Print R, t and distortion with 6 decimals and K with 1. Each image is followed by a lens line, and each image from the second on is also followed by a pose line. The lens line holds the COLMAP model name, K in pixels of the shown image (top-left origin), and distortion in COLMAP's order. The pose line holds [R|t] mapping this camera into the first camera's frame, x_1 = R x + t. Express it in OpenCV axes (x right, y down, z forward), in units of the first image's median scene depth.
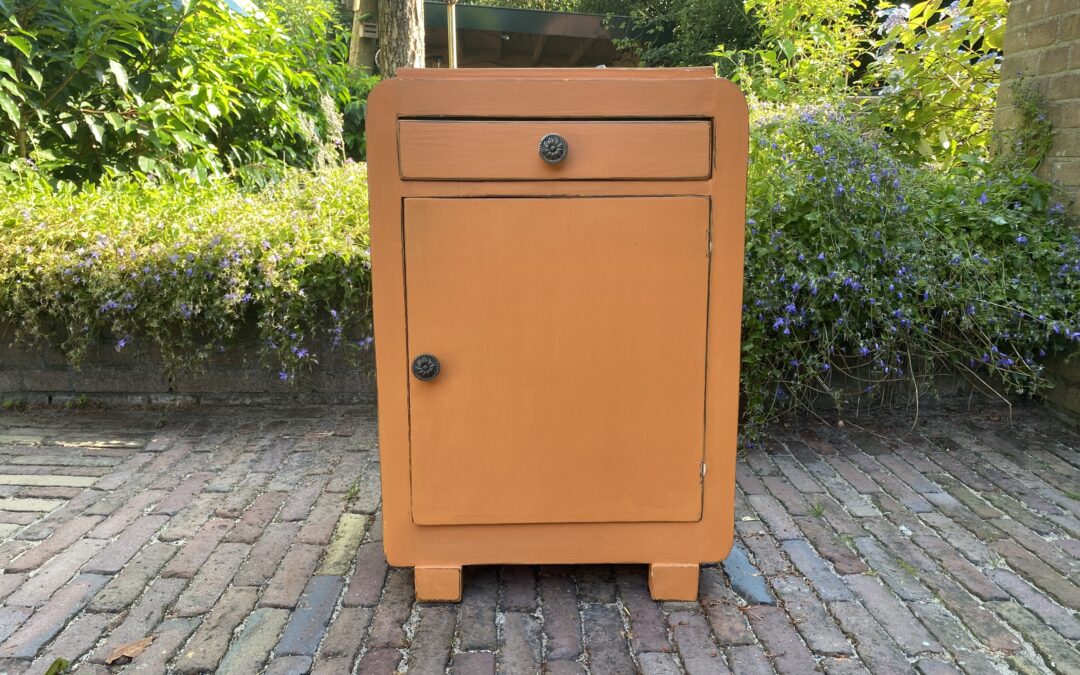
lens RADIAL K [[880.9, 0, 540.0], [0, 880.9, 337.5], [0, 0, 1]] dist [0.007363, 0.009465]
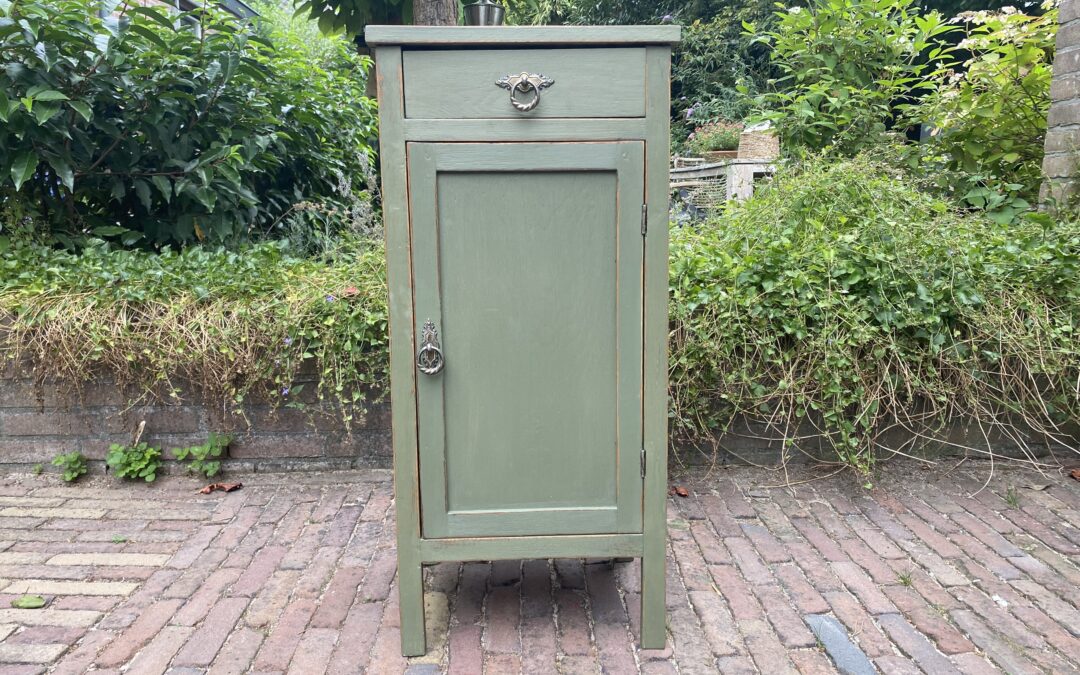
lens RADIAL K [[882.2, 0, 543.4], [0, 882.2, 328.7], [0, 0, 1]] dist [0.005539, 0.007365]
pose [[0.999838, -0.017972, -0.000641, -0.080742], [0.017930, 0.998995, -0.041079, -0.048316], [0.001379, 0.041061, 0.999156, 0.004101]]
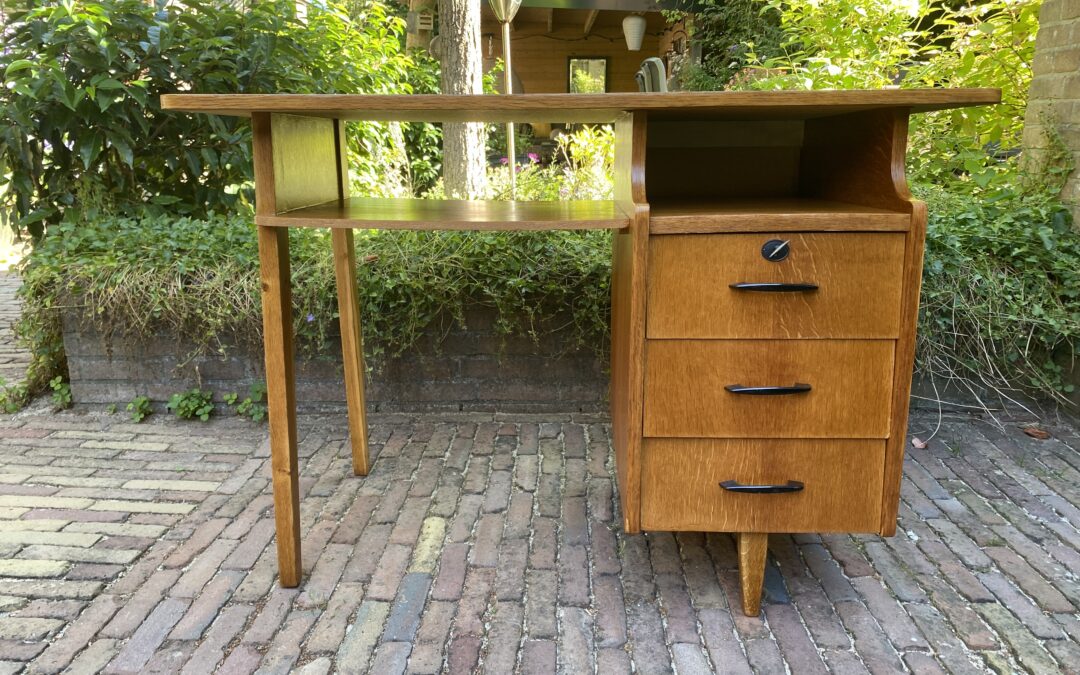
lens RADIAL K [[879.0, 0, 533.0], [0, 879.0, 338.4], [0, 0, 1]] dist [0.015768, 0.000173]
pose [[0.997494, -0.008557, -0.070230, 0.004855], [0.011329, 0.999168, 0.039170, -0.080874], [0.069837, -0.039868, 0.996761, -0.152223]]
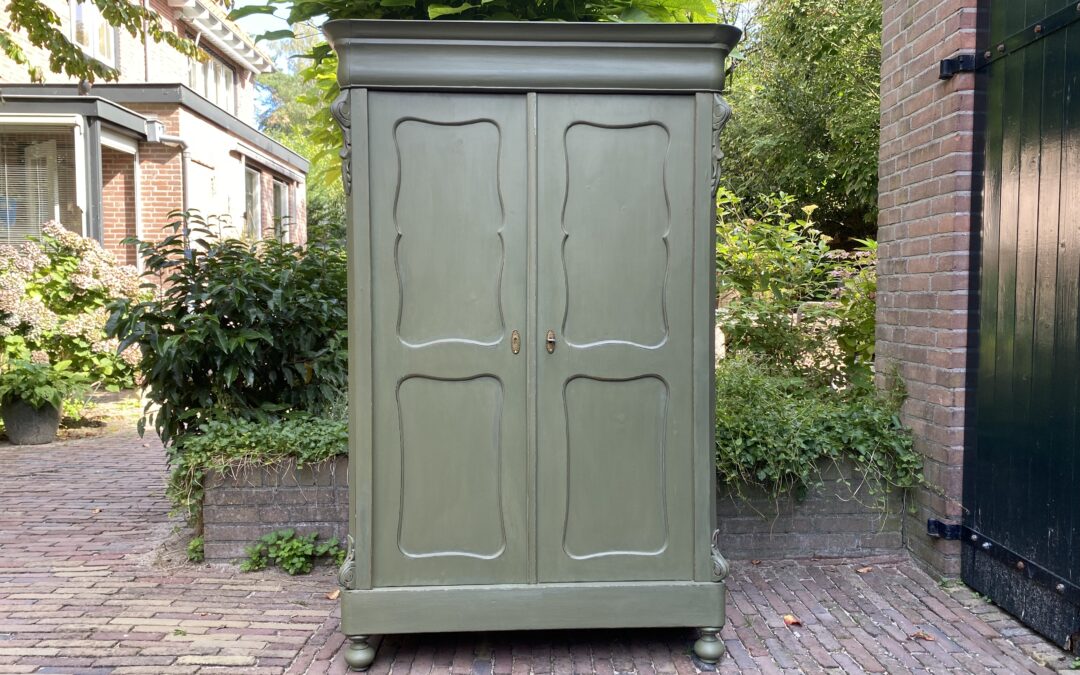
lens RADIAL K [[884.8, 0, 537.5], [0, 884.8, 335.4], [0, 0, 1]] dist [0.007627, -0.002742]
pose [[0.999359, -0.022774, -0.027636, -0.041441], [0.018350, 0.988372, -0.150944, -0.107788], [0.030752, 0.150340, 0.988156, -0.804408]]
